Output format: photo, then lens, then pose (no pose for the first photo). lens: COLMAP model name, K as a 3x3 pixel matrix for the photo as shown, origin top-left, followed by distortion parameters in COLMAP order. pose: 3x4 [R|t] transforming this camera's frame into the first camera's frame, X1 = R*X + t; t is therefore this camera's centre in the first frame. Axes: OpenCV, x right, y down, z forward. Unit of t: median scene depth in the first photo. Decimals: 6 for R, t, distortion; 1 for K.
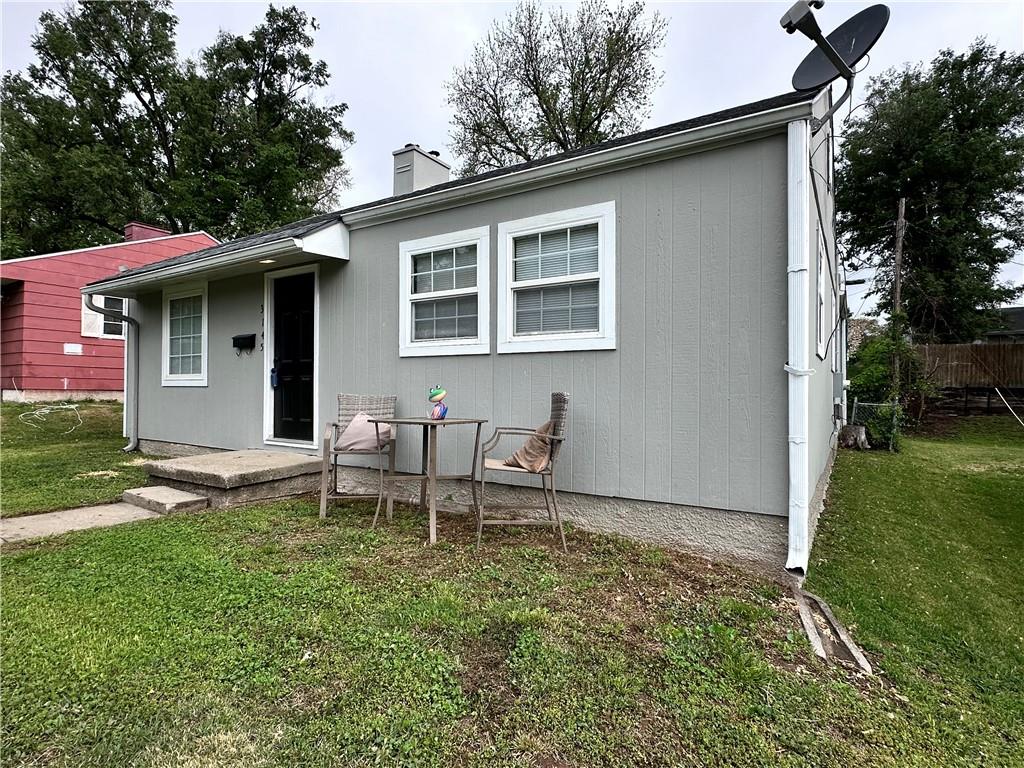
lens RADIAL K [[536.2, 0, 512.0], [0, 536.2, 384.0], [0, 0, 1]] dist [-0.000107, -0.000011]
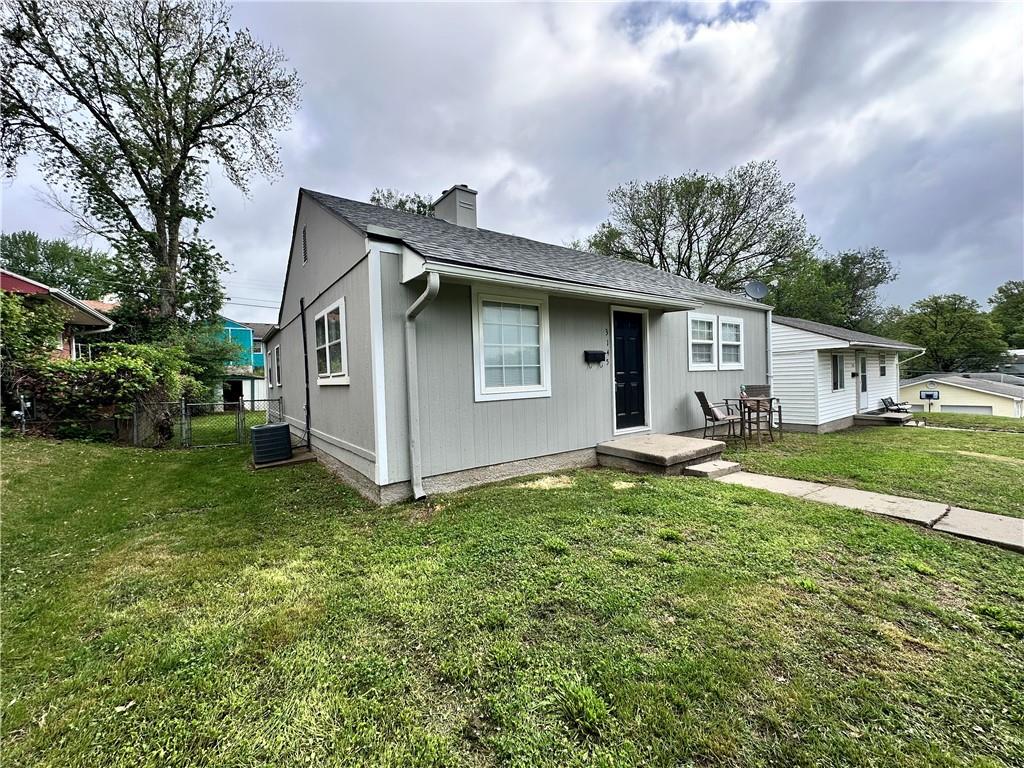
lens RADIAL K [[406.8, 0, 512.0], [0, 406.8, 384.0], [0, 0, 1]] dist [-0.000027, 0.000035]
pose [[0.358687, -0.032667, 0.932886, -1.499633], [0.026078, 0.999348, 0.024967, -0.047178], [-0.933094, 0.015373, 0.359305, 0.886289]]
